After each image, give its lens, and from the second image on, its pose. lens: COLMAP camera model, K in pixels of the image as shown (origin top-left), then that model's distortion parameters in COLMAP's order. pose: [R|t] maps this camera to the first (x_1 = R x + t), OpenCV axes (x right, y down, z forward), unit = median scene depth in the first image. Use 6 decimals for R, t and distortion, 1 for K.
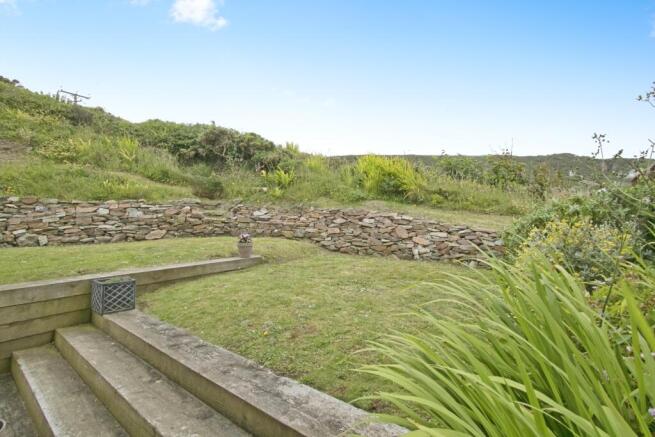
lens RADIAL K [[301.9, 0, 327.3], [0, 301.9, 218.2], [0, 0, 1]] dist [-0.005836, -0.000214]
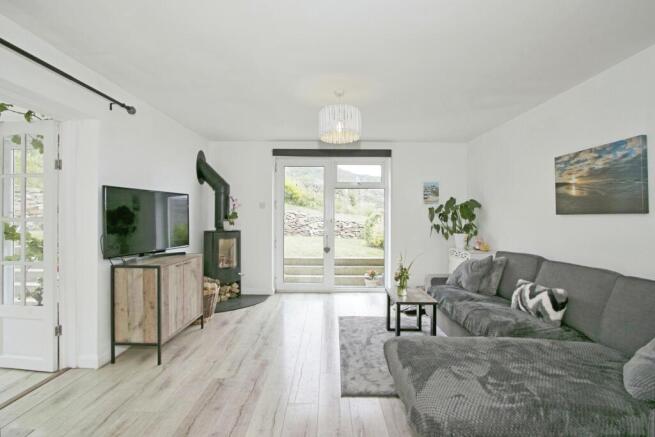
lens RADIAL K [[301.9, 0, 328.4], [0, 301.9, 216.1], [0, 0, 1]] dist [-0.005836, -0.000214]
pose [[0.802607, 0.007051, 0.596467, -0.701372], [-0.008738, 0.999962, -0.000064, 0.011392], [-0.596445, -0.005161, 0.802638, -0.538388]]
